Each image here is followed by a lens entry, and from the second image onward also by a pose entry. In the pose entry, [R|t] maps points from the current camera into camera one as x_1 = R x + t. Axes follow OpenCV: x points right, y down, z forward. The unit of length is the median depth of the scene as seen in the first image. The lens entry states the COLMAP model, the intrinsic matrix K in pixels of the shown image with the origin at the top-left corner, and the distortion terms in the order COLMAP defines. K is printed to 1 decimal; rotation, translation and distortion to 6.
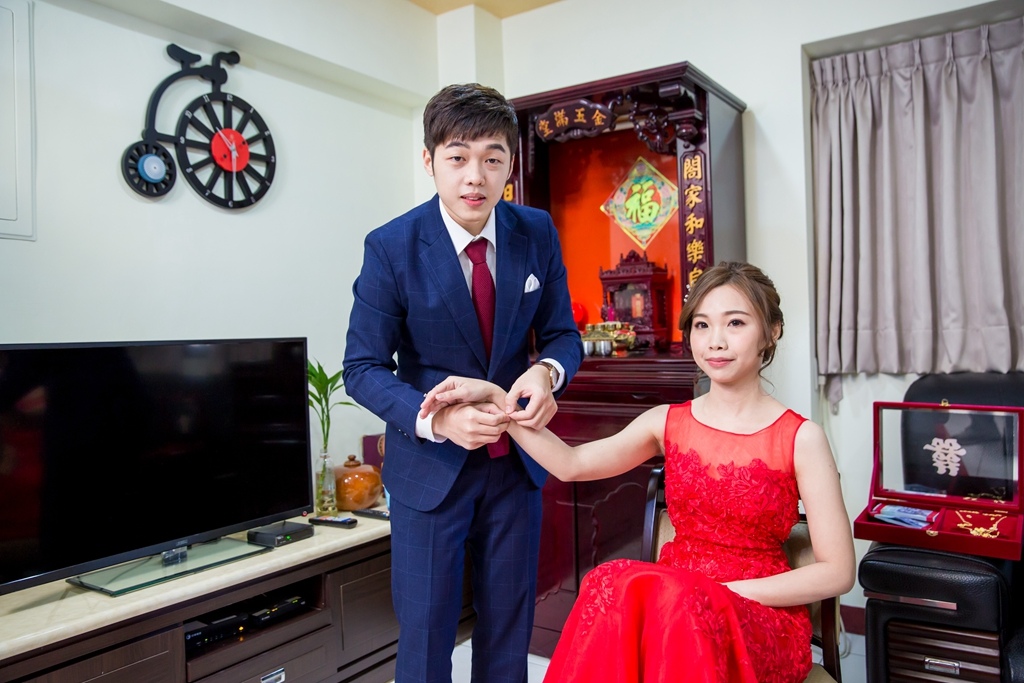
lens RADIAL K [[780.4, 0, 513.5], [0, 780.4, 338.6], [0, 0, 1]] dist [-0.067414, 0.050757]
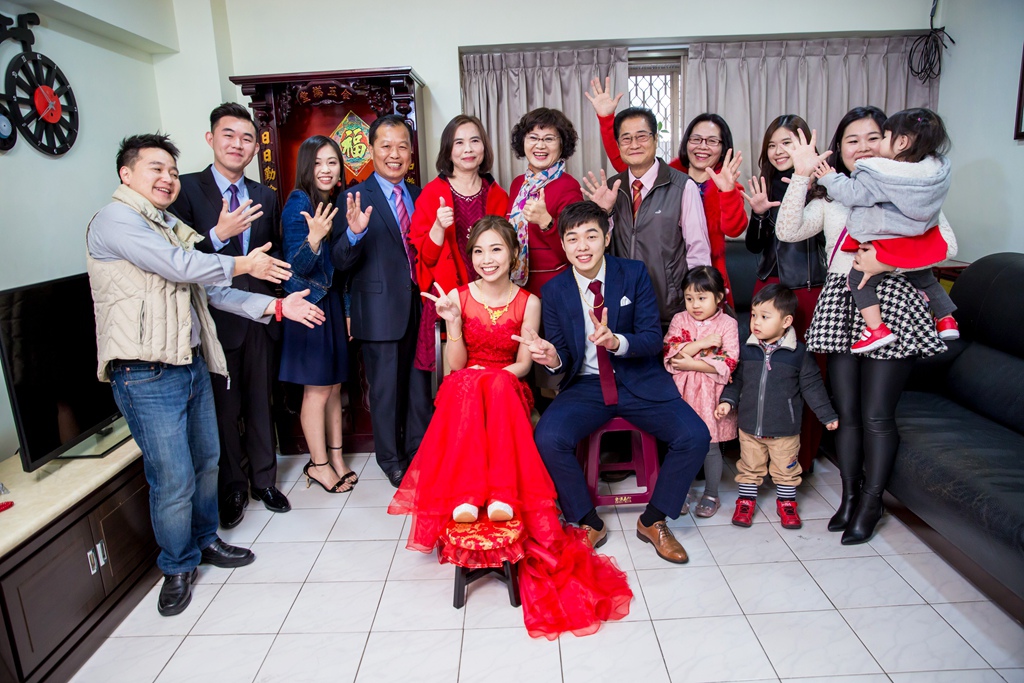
lens RADIAL K [[689.0, 0, 508.4], [0, 689.0, 346.3], [0, 0, 1]] dist [-0.066929, 0.038713]
pose [[0.832729, -0.138622, 0.536047, -0.387744], [0.025222, 0.976644, 0.213381, -0.083543], [-0.553106, -0.164168, 0.816775, -0.304400]]
